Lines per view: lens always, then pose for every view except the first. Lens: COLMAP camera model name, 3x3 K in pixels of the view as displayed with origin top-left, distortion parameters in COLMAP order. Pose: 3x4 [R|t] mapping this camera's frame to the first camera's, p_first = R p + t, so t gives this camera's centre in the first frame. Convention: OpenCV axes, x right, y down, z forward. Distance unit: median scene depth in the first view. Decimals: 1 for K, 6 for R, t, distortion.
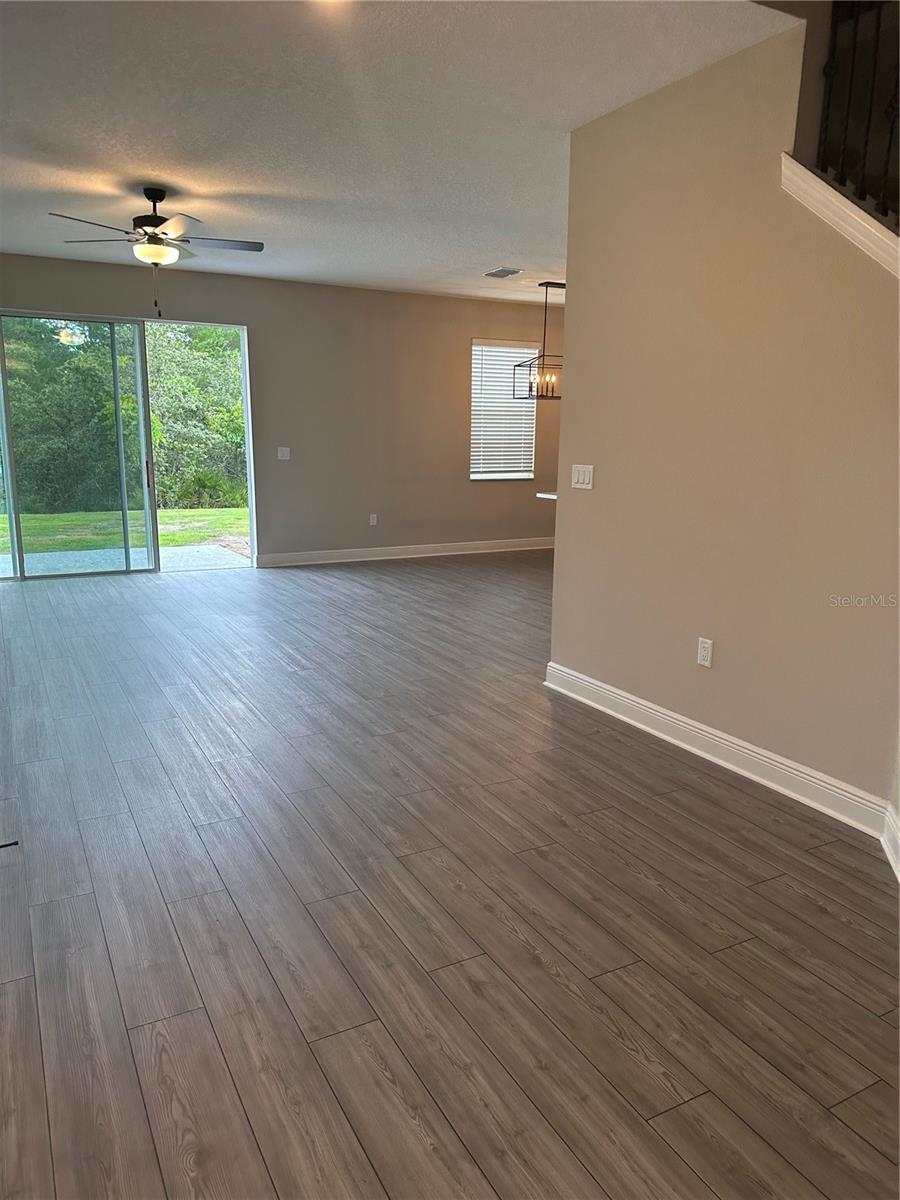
lens RADIAL K [[837.8, 0, 454.4], [0, 837.8, 609.1], [0, 0, 1]] dist [0.080956, -0.108734]
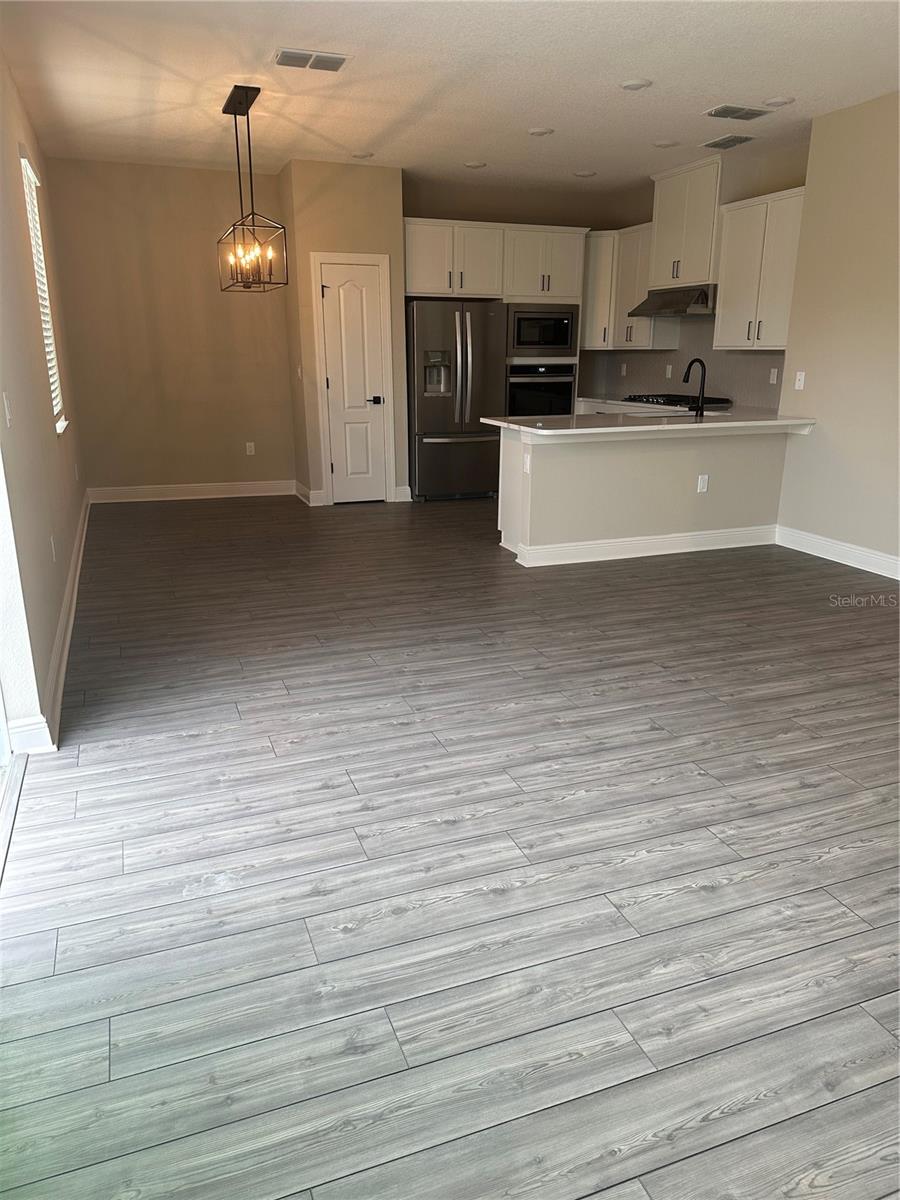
lens RADIAL K [[837.8, 0, 449.1], [0, 837.8, 614.5], [0, 0, 1]] dist [0.080956, -0.108734]
pose [[0.138745, -0.313105, 0.939529, -1.252923], [0.199083, 0.938156, 0.283248, -0.401080], [-0.970111, 0.147745, 0.192499, 1.824257]]
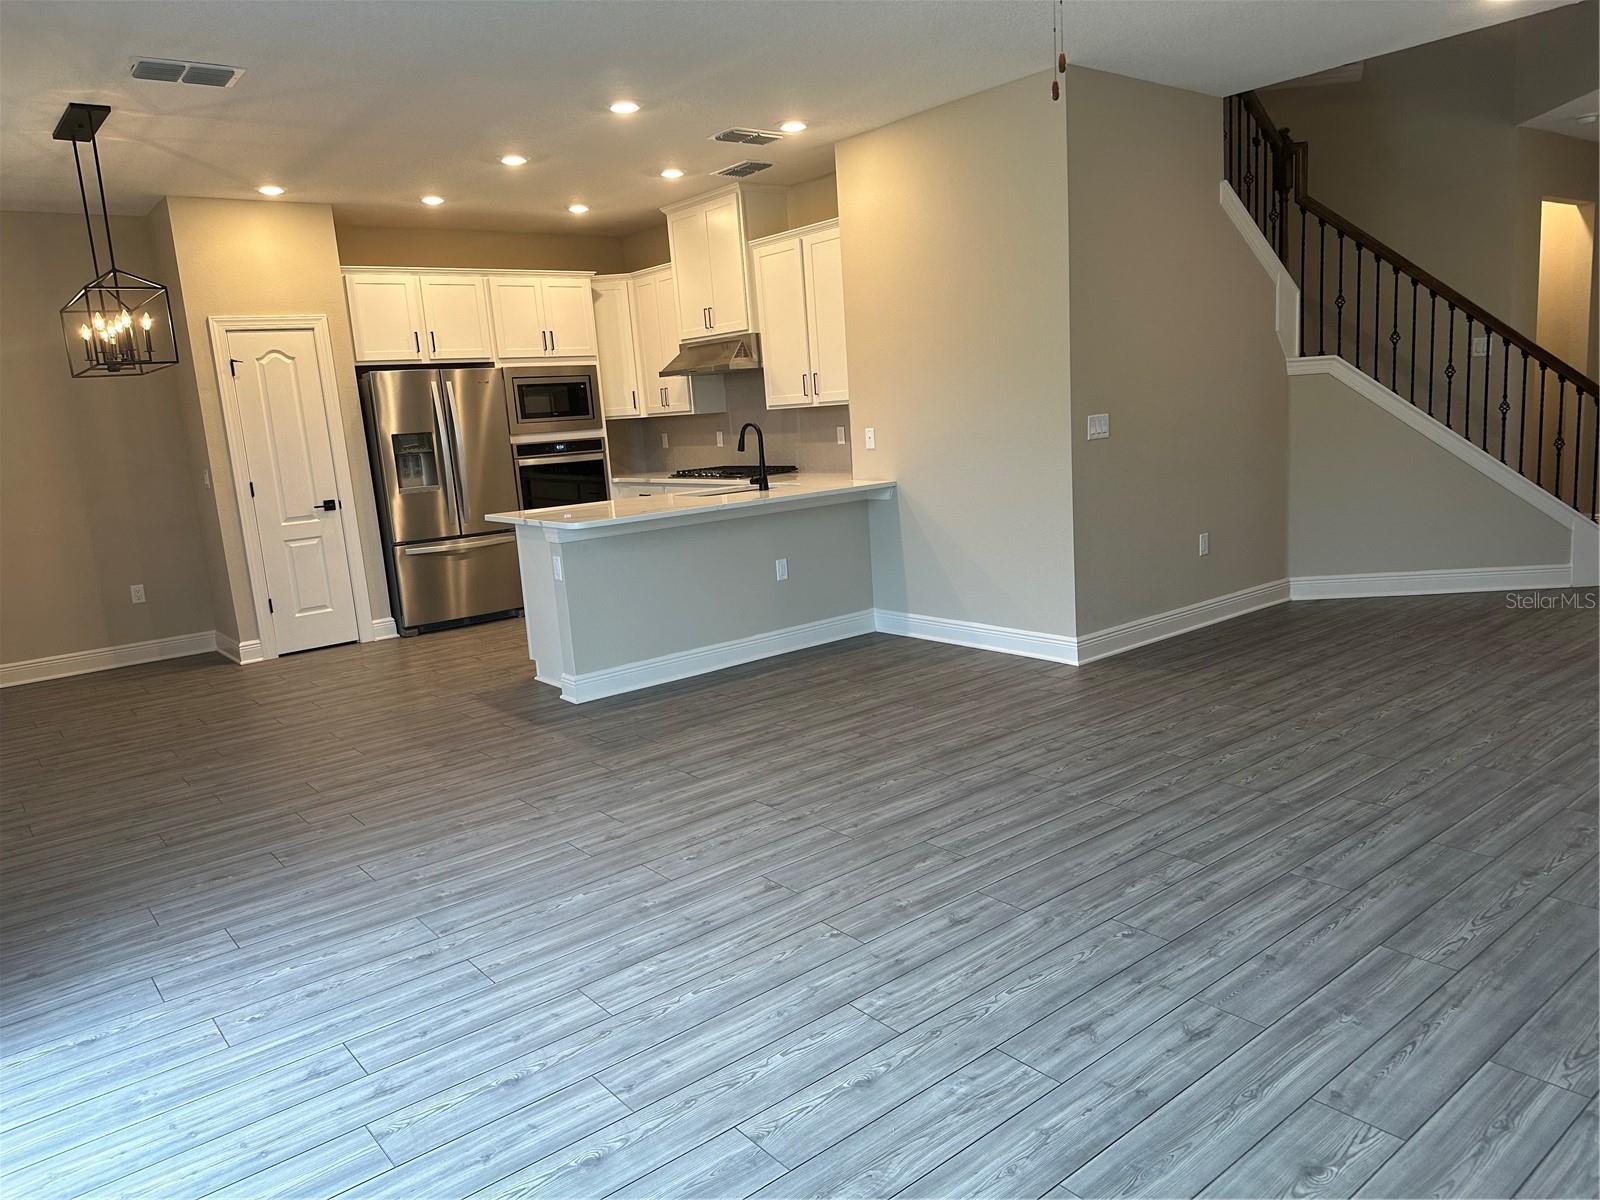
lens RADIAL K [[1117.0, 0, 805.7], [0, 1117.0, 601.8], [0, 0, 1]] dist [0.080956, -0.108734]
pose [[-0.180693, -0.177403, 0.967408, -1.271204], [0.261856, 0.939420, 0.221181, -0.405990], [-0.948041, 0.293287, -0.123293, 1.819423]]
